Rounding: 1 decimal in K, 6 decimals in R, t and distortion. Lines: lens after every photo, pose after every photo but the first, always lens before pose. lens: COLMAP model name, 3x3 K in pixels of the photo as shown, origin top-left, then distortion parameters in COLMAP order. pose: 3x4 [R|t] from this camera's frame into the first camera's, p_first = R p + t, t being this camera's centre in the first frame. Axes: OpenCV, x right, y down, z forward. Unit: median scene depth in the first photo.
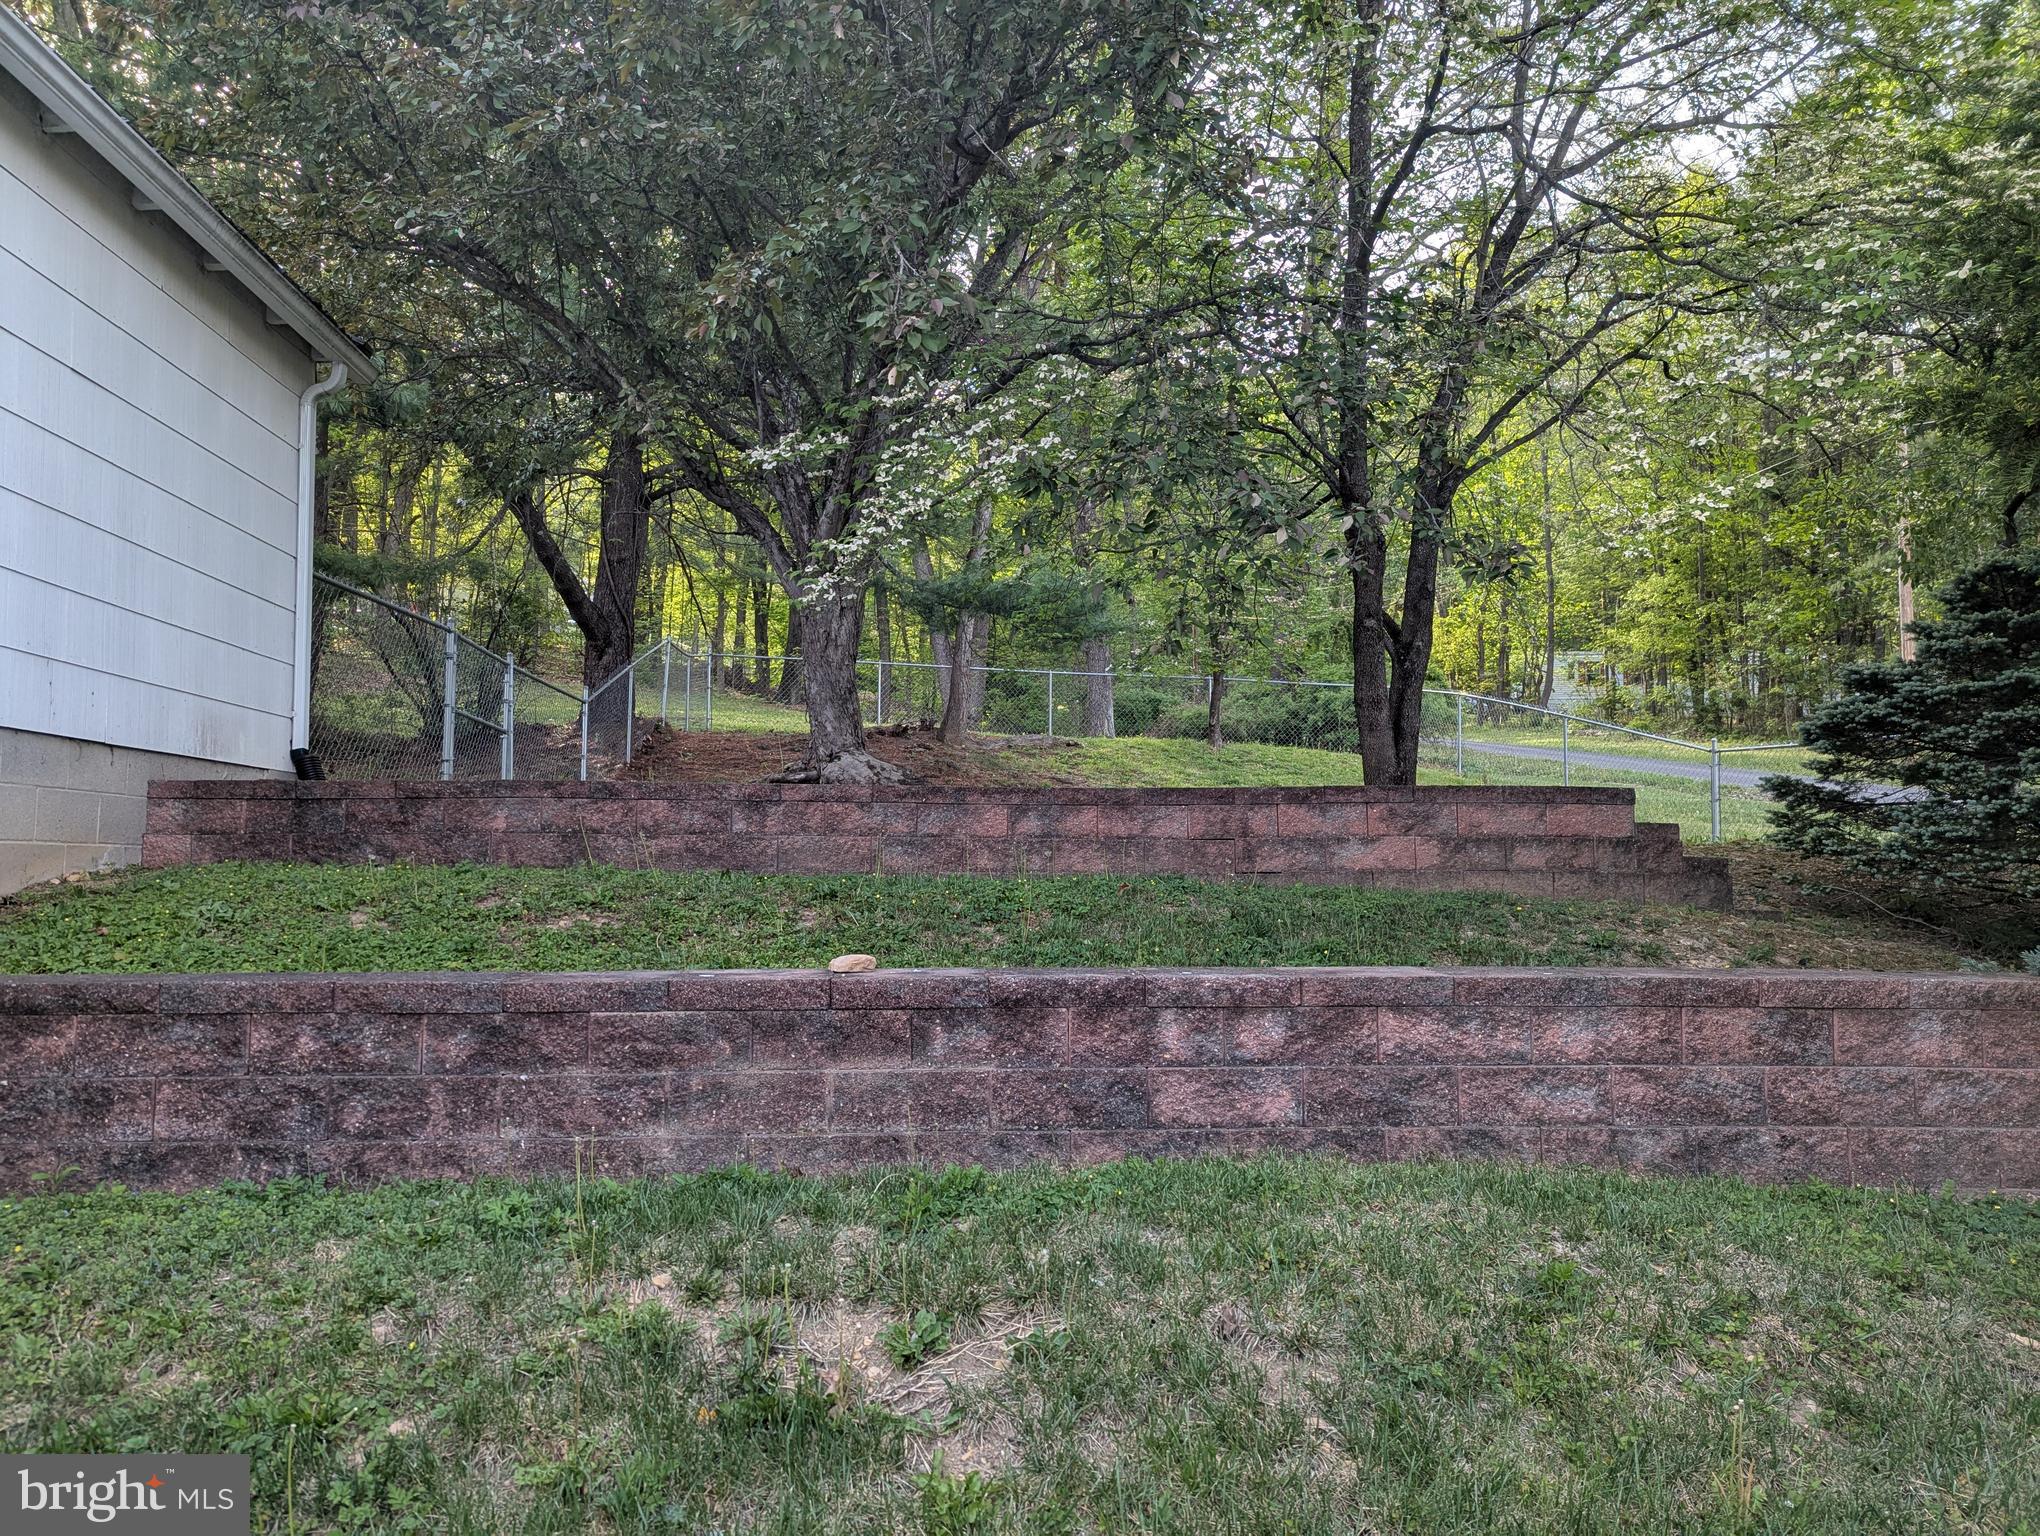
lens RADIAL K [[1423.0, 0, 1017.4], [0, 1423.0, 773.7], [0, 0, 1]] dist [0.072610, -0.069535]
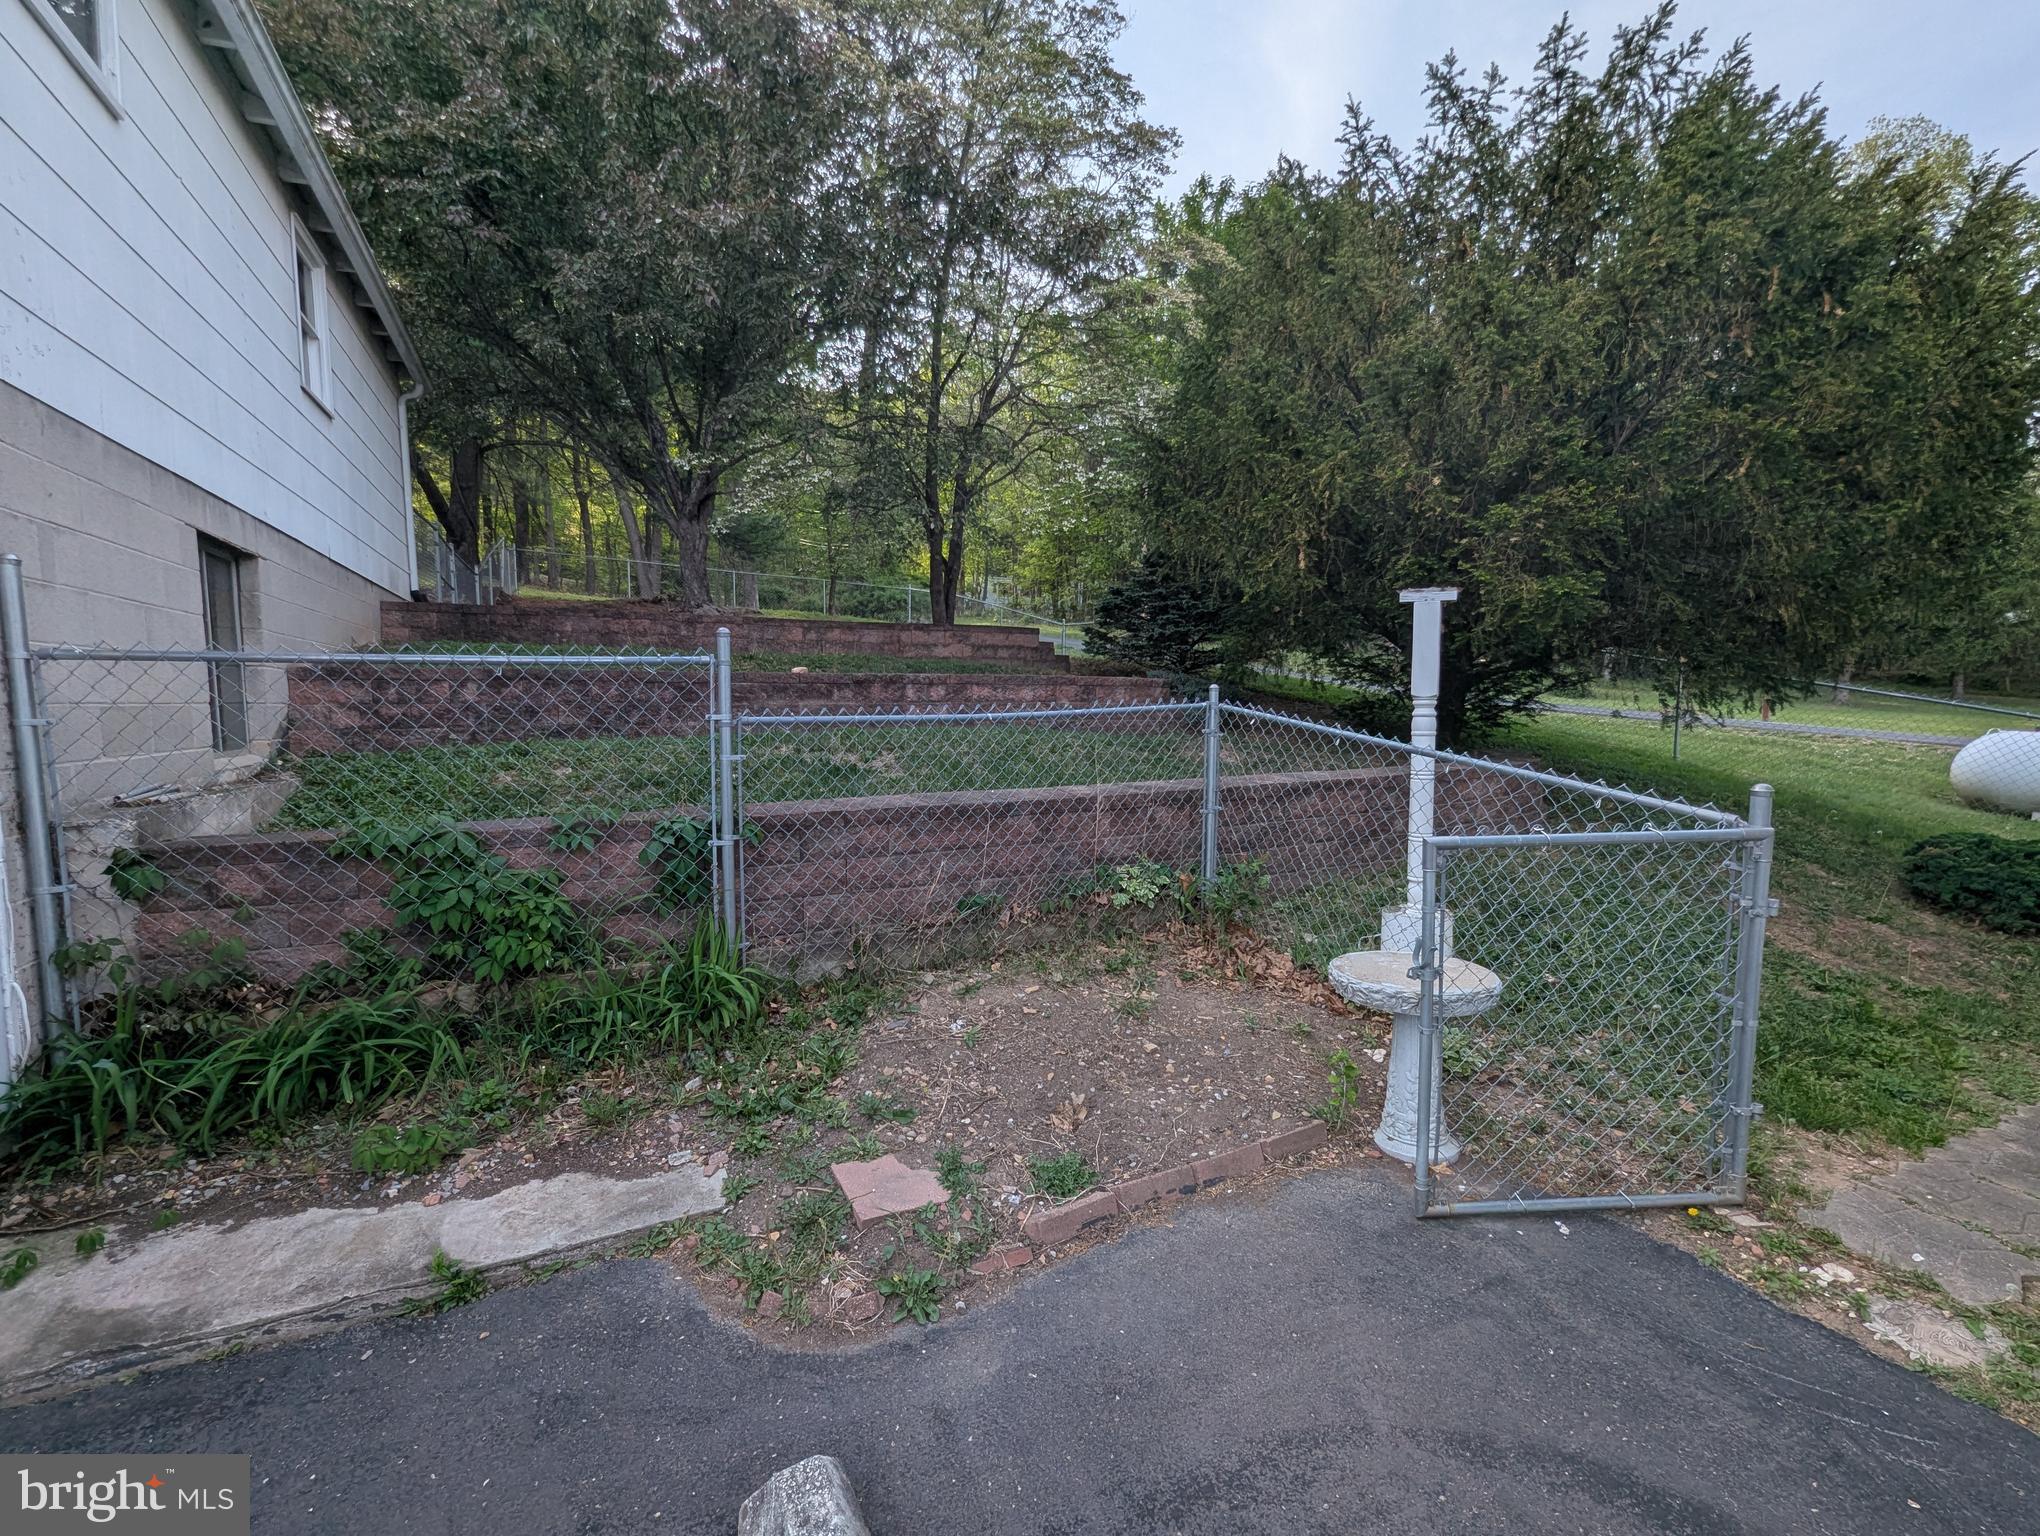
lens RADIAL K [[855.8, 0, 1018.1], [0, 855.8, 776.7], [0, 0, 1]] dist [0.000814, -0.001146]
pose [[0.920022, -0.036907, 0.390125, -0.214530], [-0.023055, 0.988733, 0.147907, 0.043867], [-0.391188, -0.145072, 0.908805, -0.423908]]
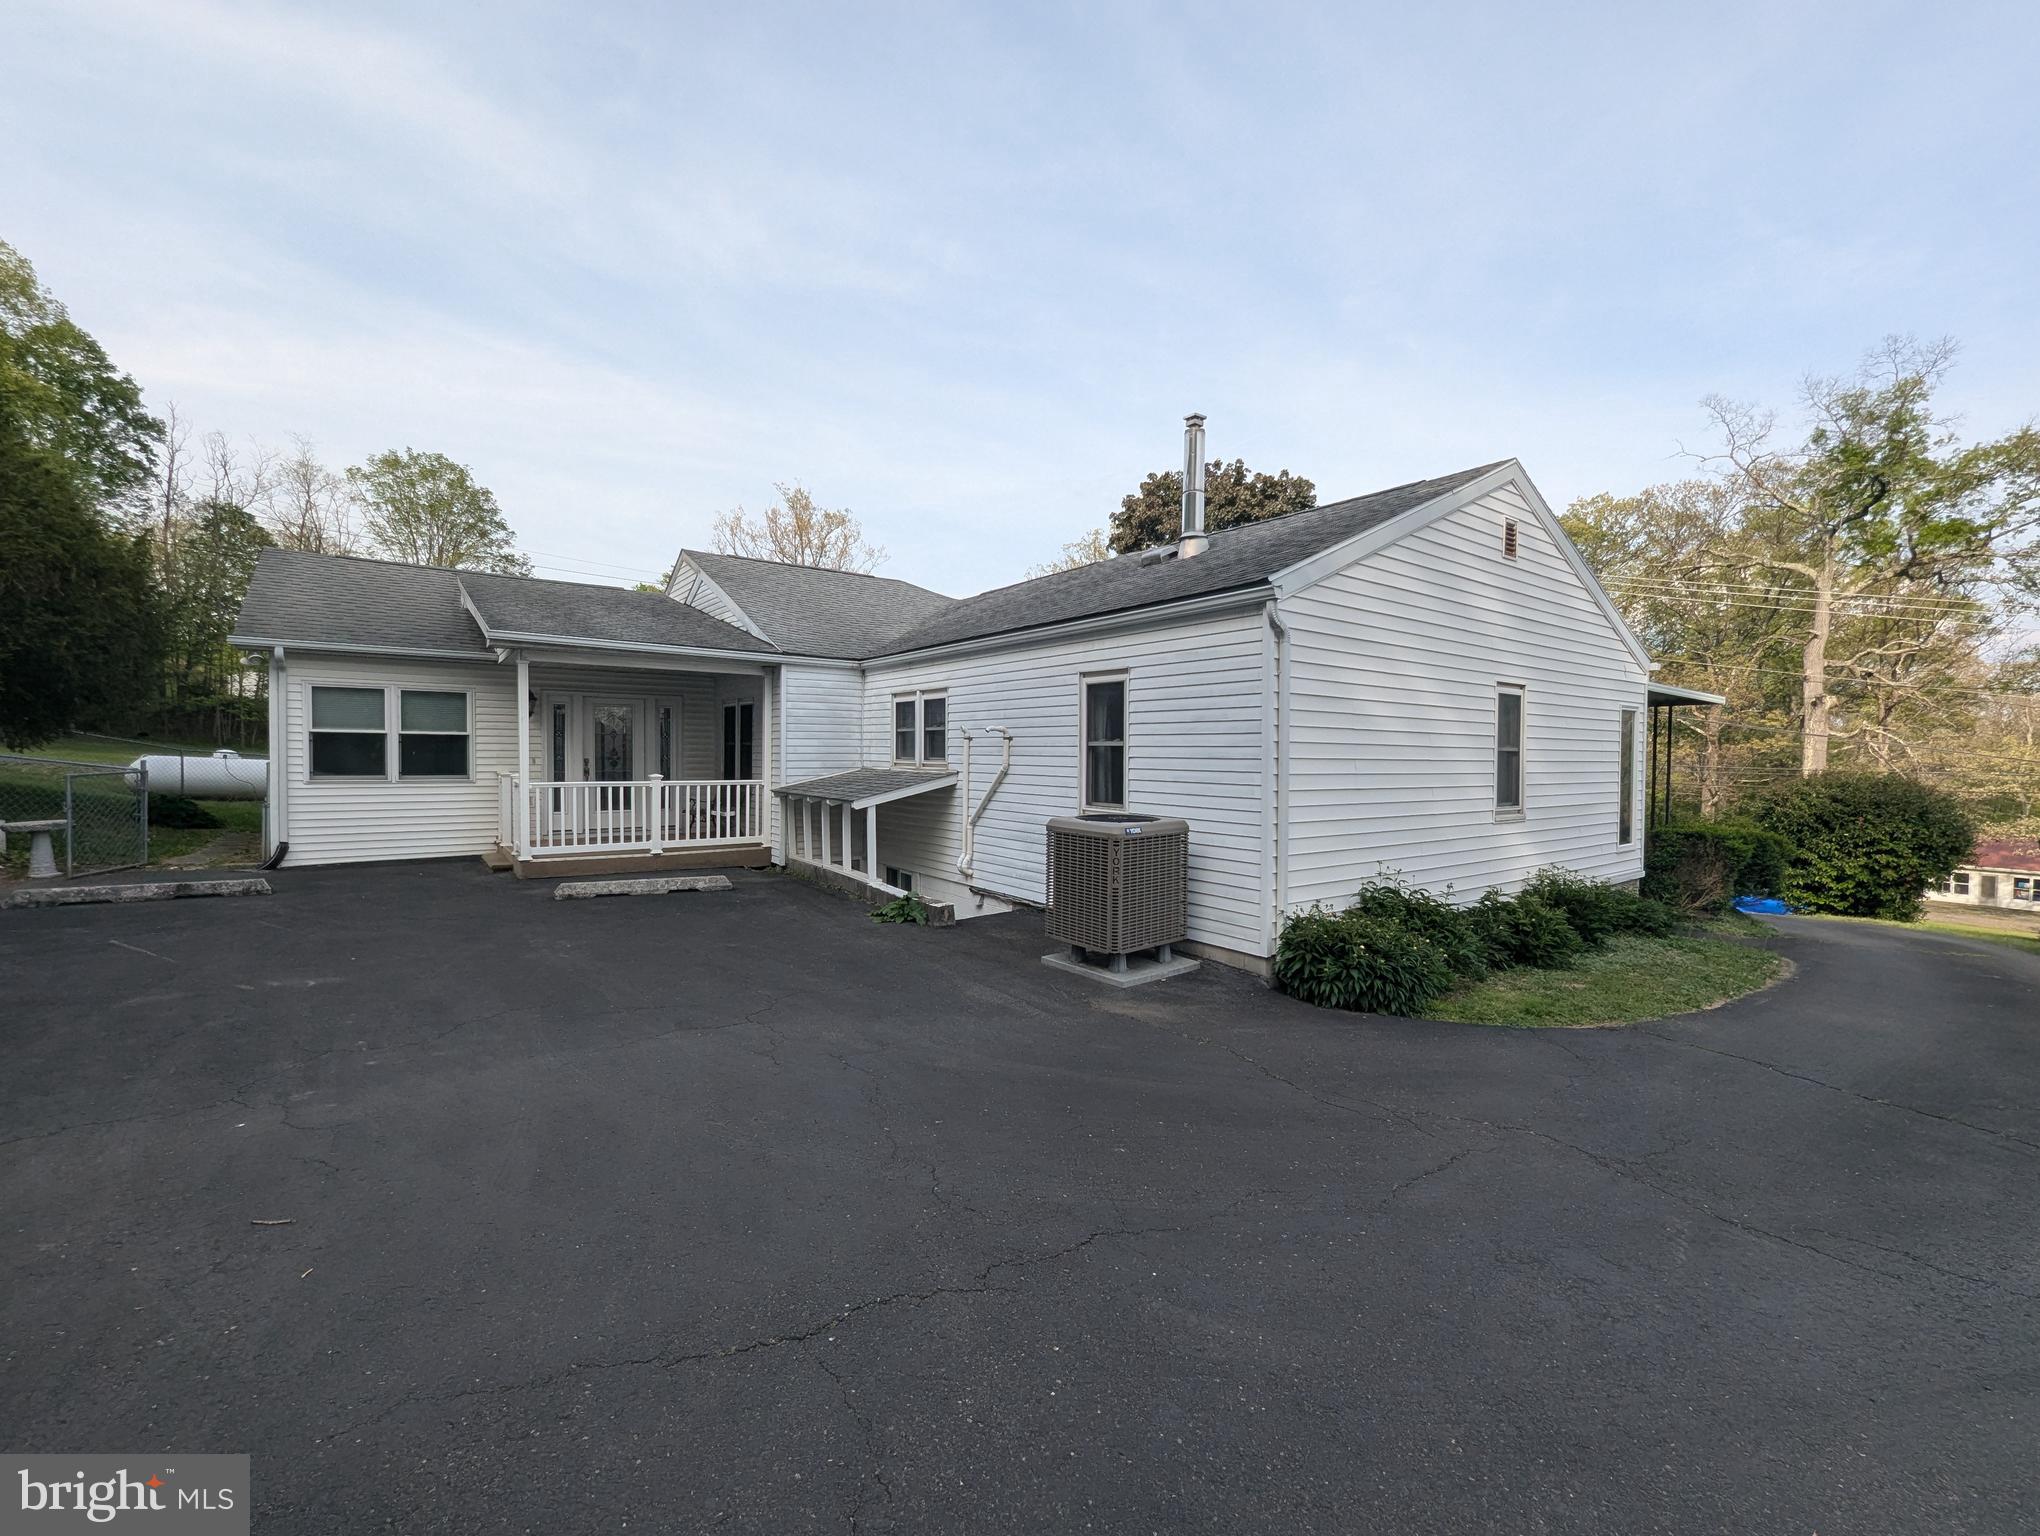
lens RADIAL K [[830.8, 0, 1002.6], [0, 830.8, 773.7], [0, 0, 1]] dist [-0.001365, 0.002729]
pose [[-0.490034, -0.030607, 0.871166, -1.750140], [-0.071166, 0.997452, -0.004987, 0.017869], [-0.868793, -0.064441, -0.490964, -0.809314]]
